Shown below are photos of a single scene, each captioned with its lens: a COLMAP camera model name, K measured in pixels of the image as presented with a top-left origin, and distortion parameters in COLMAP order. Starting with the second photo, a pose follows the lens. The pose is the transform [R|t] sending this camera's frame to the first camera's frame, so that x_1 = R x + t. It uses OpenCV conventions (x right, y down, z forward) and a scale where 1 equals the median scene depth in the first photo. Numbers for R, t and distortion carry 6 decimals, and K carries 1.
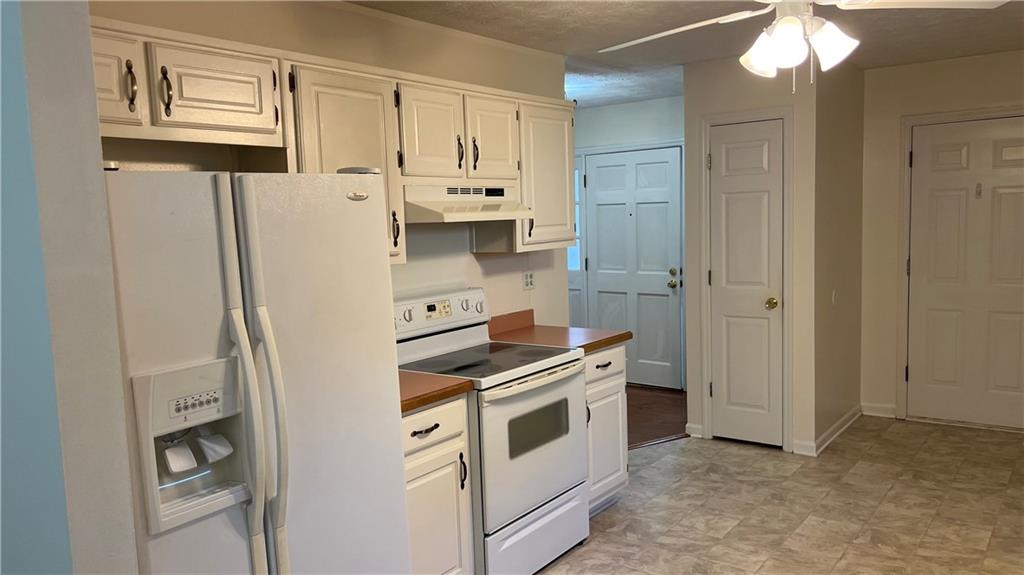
lens RADIAL K [[764.8, 0, 506.8], [0, 764.8, 294.9], [0, 0, 1]] dist [0.133175, -0.123062]
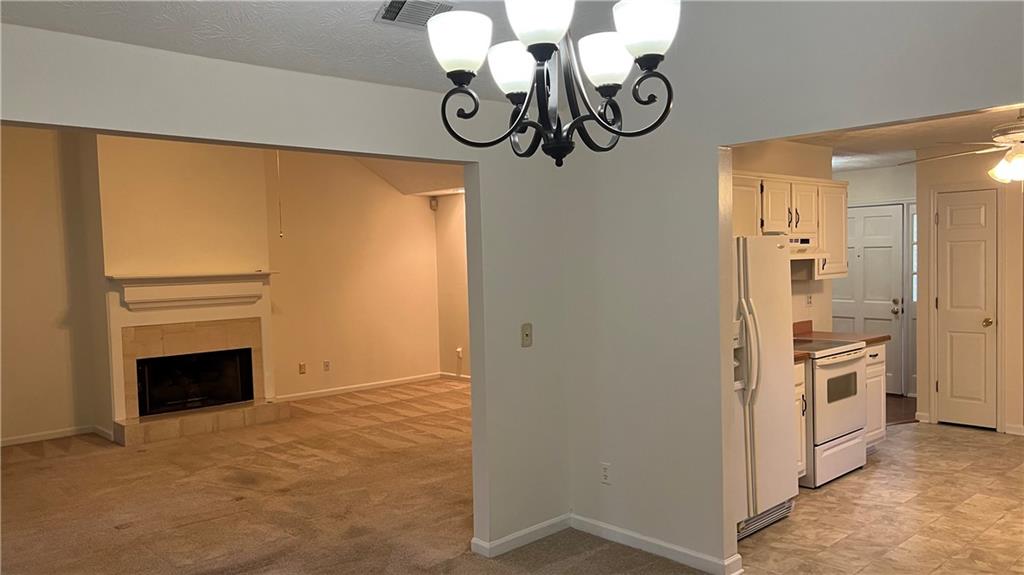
lens RADIAL K [[759.6, 0, 514.0], [0, 759.6, 294.5], [0, 0, 1]] dist [0.019986, 0.000072]
pose [[0.982844, 0.017392, -0.183619, -0.303972], [-0.026839, 0.998434, -0.049086, 0.066578], [0.182478, 0.053172, 0.981771, -0.625713]]
